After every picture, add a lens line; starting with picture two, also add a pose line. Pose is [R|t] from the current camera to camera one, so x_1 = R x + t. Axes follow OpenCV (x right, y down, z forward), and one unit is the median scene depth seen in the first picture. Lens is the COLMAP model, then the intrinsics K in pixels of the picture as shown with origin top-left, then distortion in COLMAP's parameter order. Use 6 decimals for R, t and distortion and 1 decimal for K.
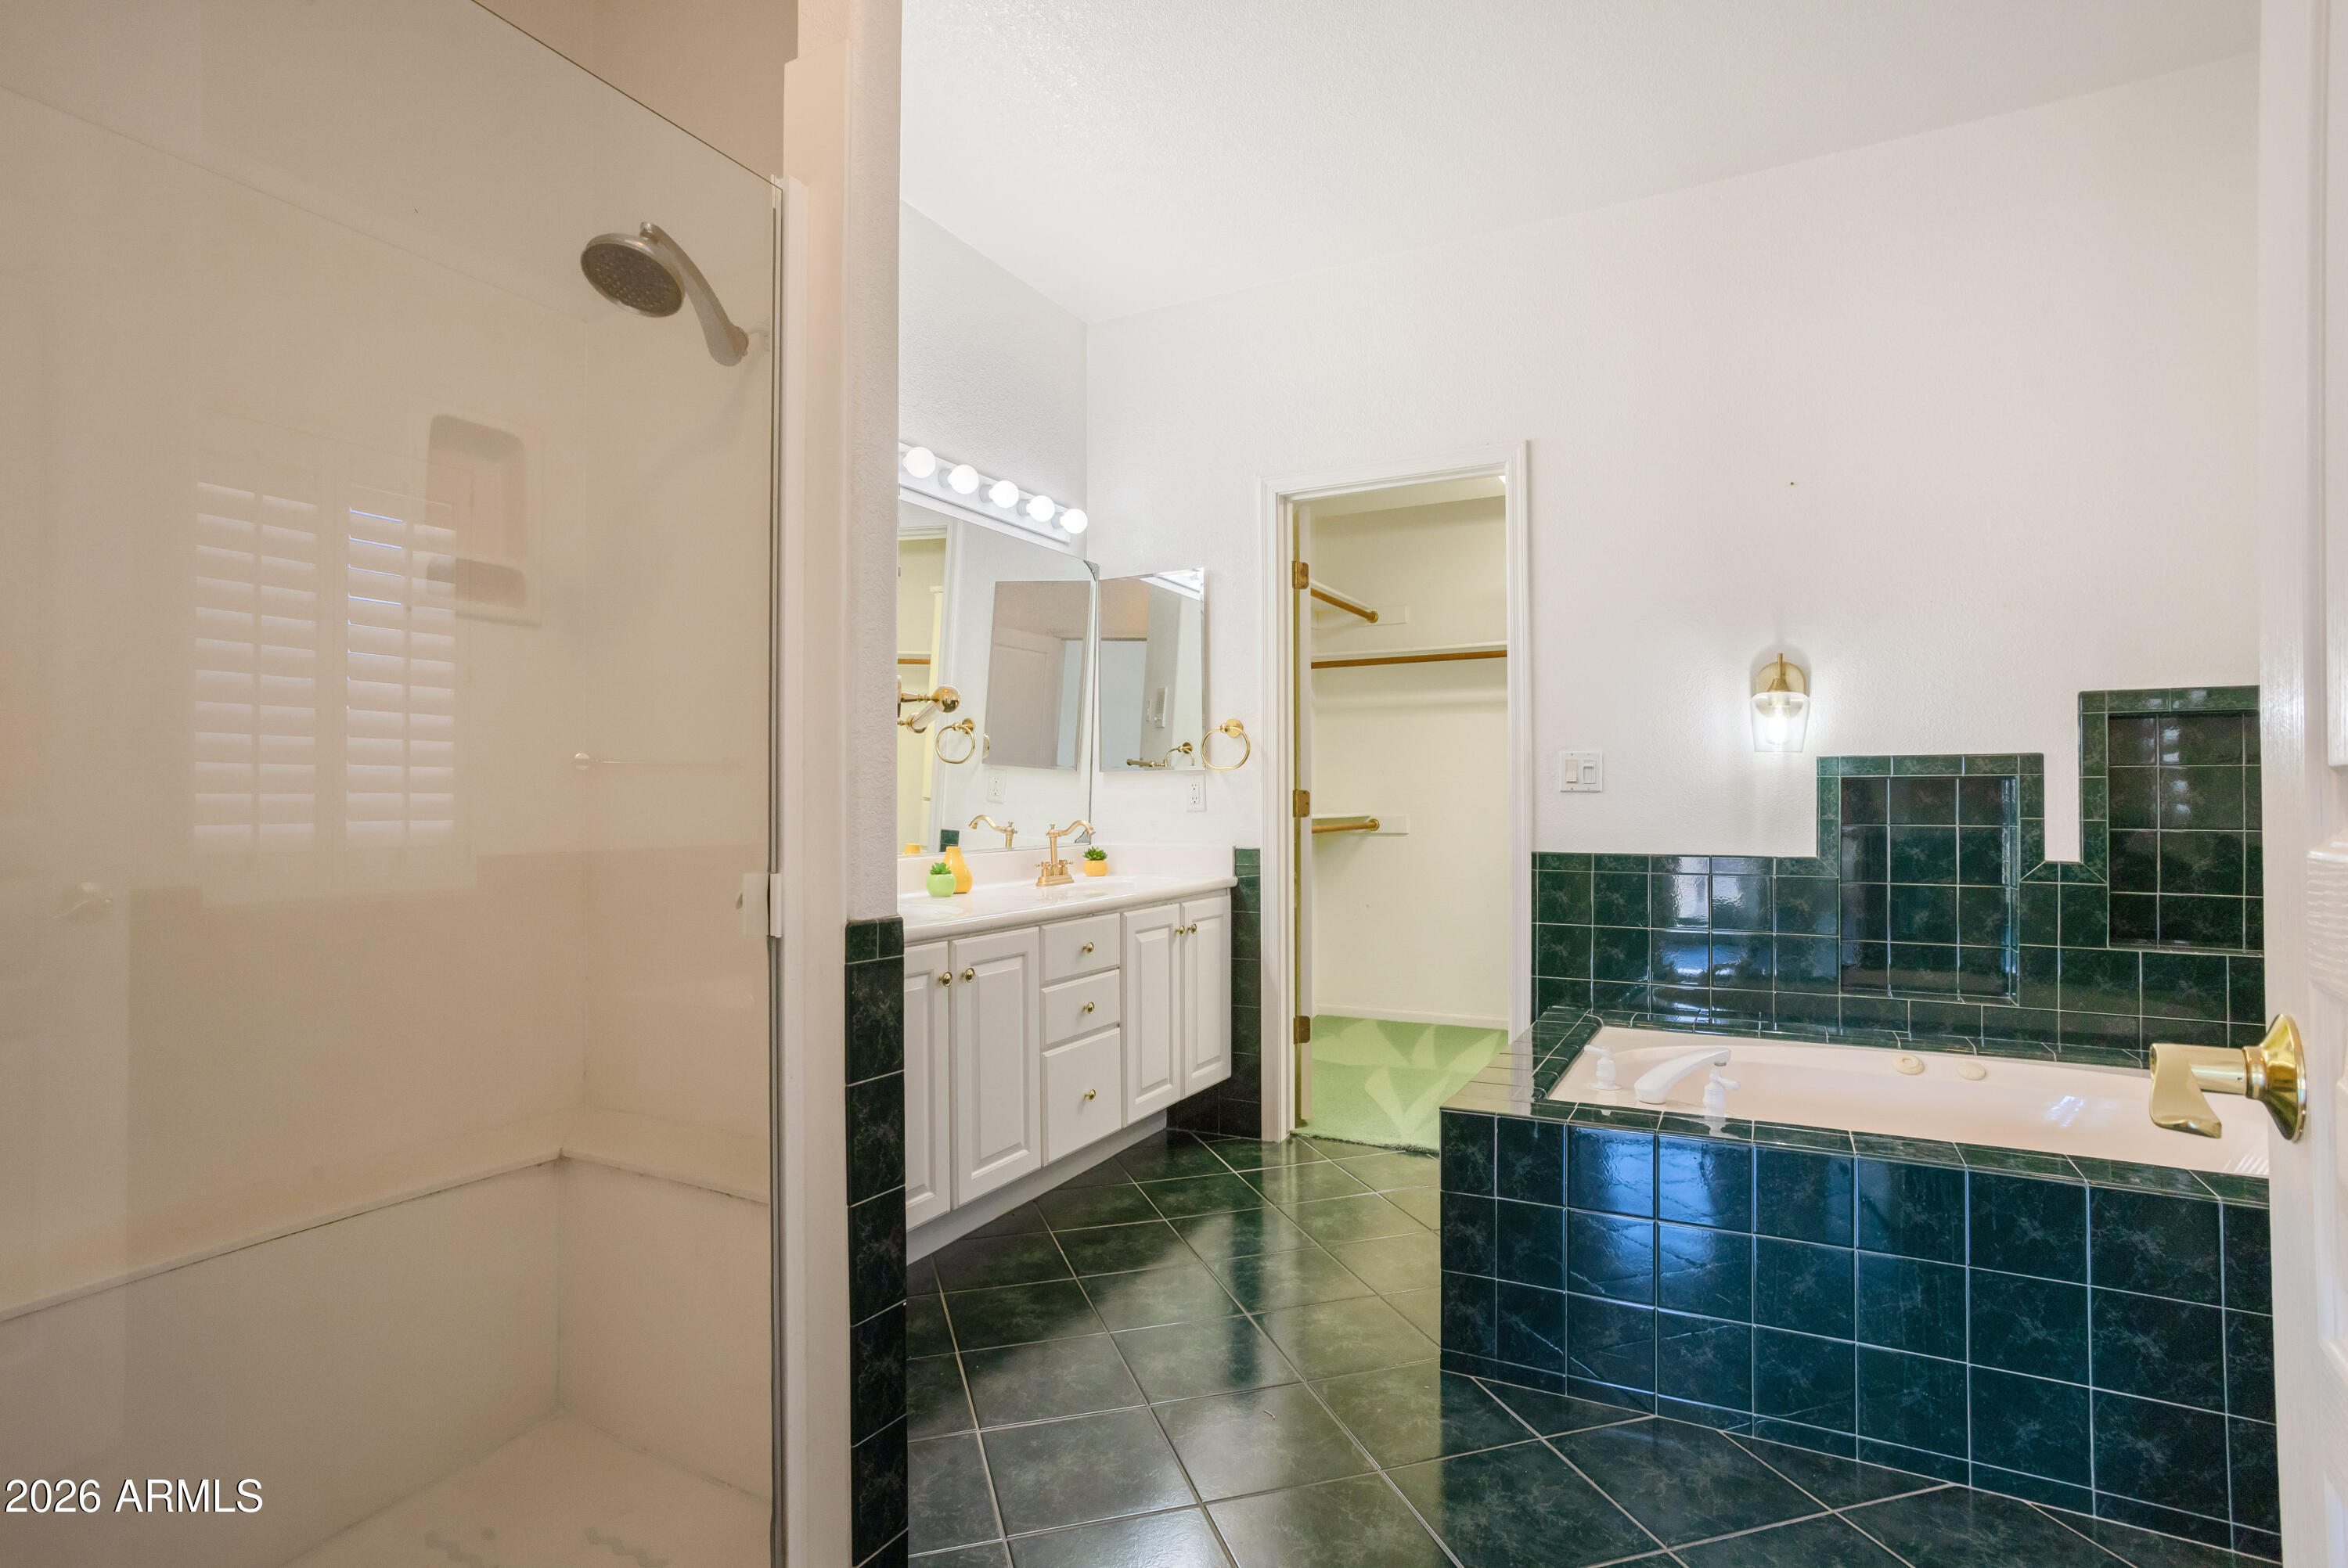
lens RADIAL K [[1146.7, 0, 1162.6], [0, 1146.7, 782.2], [0, 0, 1]] dist [-0.014964, 0.004288]
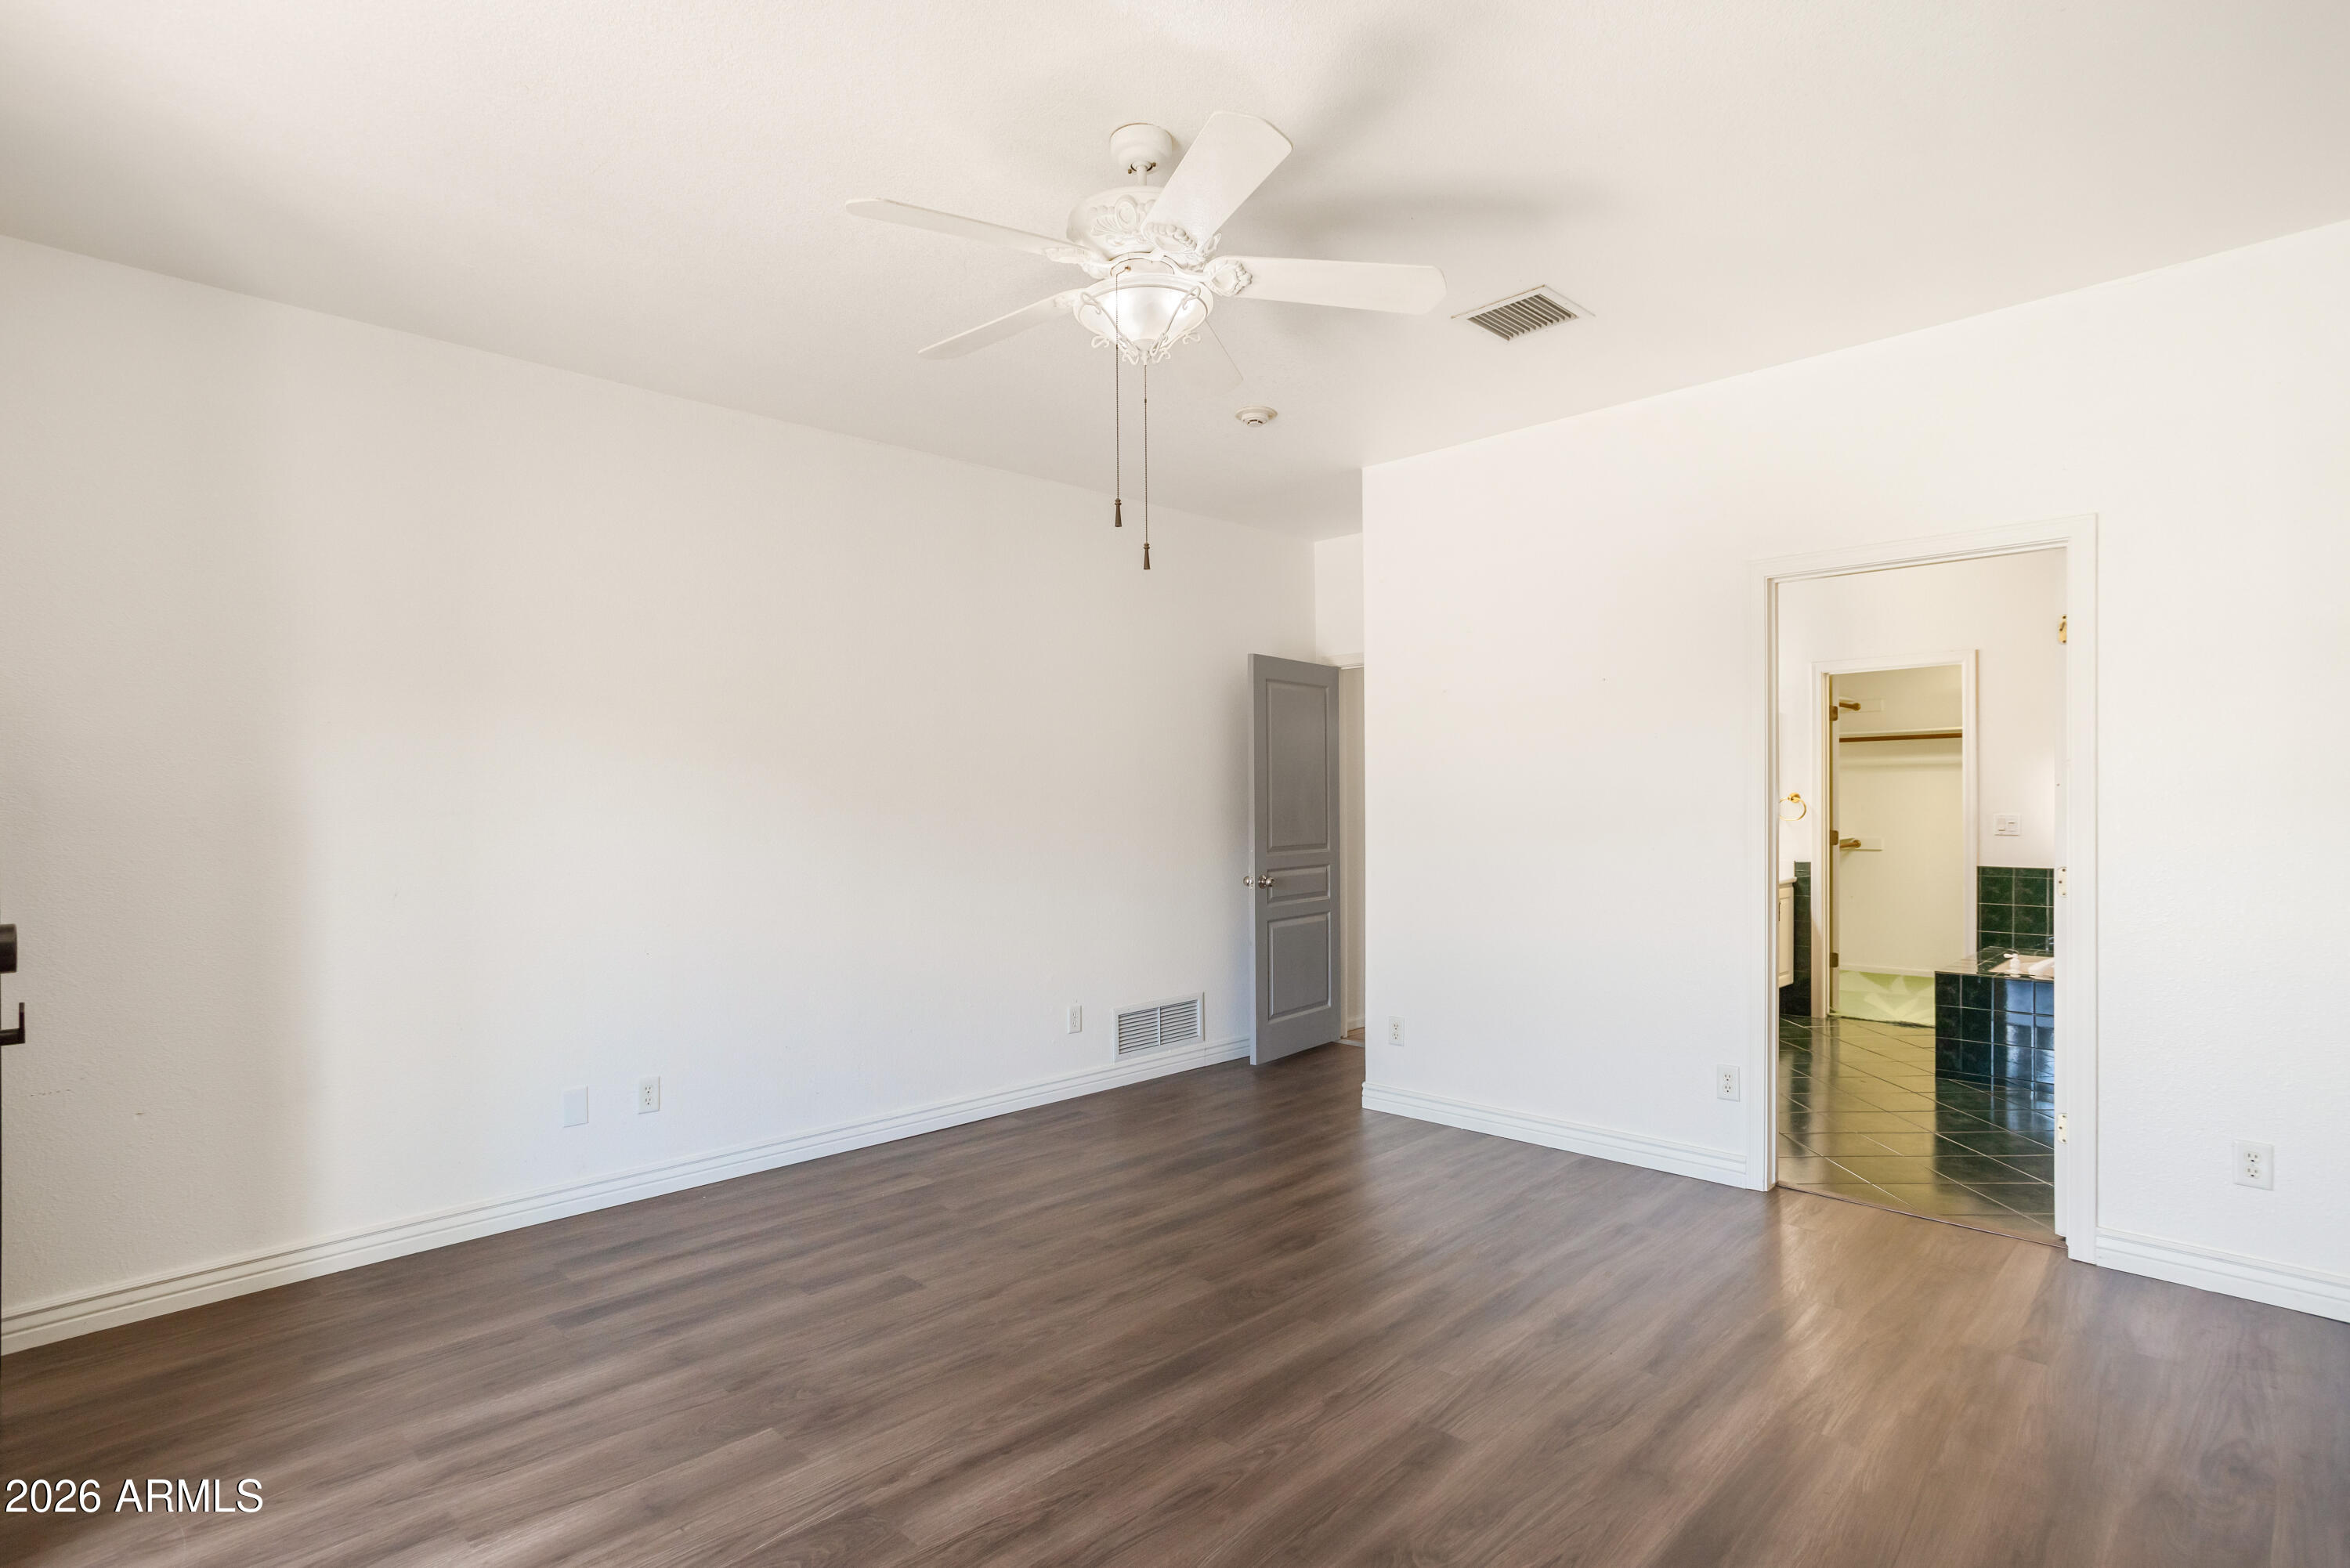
lens RADIAL K [[1147.7, 0, 1189.9], [0, 1147.7, 807.8], [0, 0, 1]] dist [-0.014964, 0.004288]
pose [[0.958341, -0.002640, -0.285614, -0.355315], [0.009796, 0.999673, 0.023628, -0.085141], [0.285459, -0.025441, 0.958053, -1.082014]]
